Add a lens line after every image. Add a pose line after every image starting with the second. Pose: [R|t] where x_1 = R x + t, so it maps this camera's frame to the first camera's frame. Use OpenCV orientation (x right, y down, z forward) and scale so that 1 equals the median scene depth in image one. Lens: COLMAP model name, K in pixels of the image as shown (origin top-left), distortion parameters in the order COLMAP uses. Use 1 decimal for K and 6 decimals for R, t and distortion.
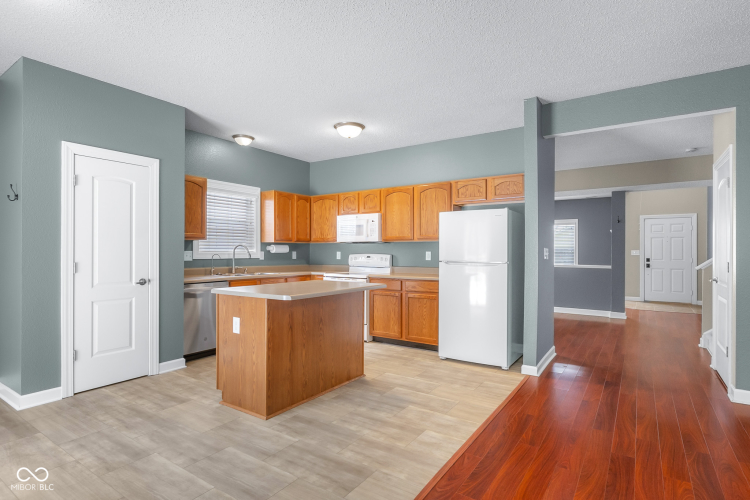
lens RADIAL K [[393.3, 0, 375.0], [0, 393.3, 250.0], [0, 0, 1]] dist [0.016316, 0.000140]
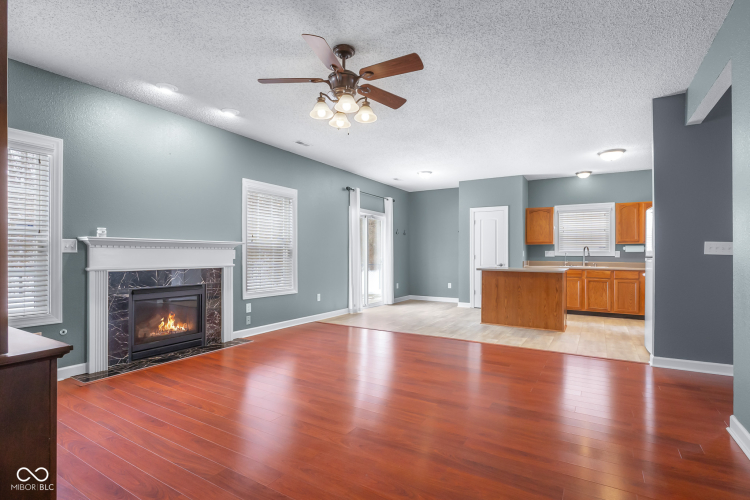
lens RADIAL K [[362.4, 0, 368.3], [0, 362.4, 253.8], [0, 0, 1]] dist [-0.022582, 0.000568]
pose [[0.035230, -0.005063, -0.999366, 0.908977], [-0.002829, 0.999983, -0.005165, 0.022090], [0.999375, 0.003010, 0.035215, 0.148996]]
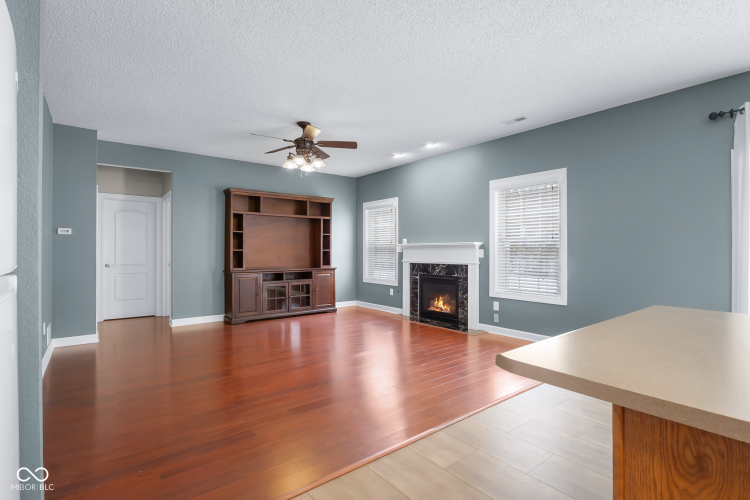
lens RADIAL K [[357.7, 0, 383.6], [0, 357.7, 249.6], [0, 0, 1]] dist [-0.000361, 0.000129]
pose [[-0.958858, -0.001181, 0.283885, 0.017752], [-0.001811, 0.999996, -0.001957, 0.012220], [-0.283882, -0.002390, -0.958856, 0.832886]]
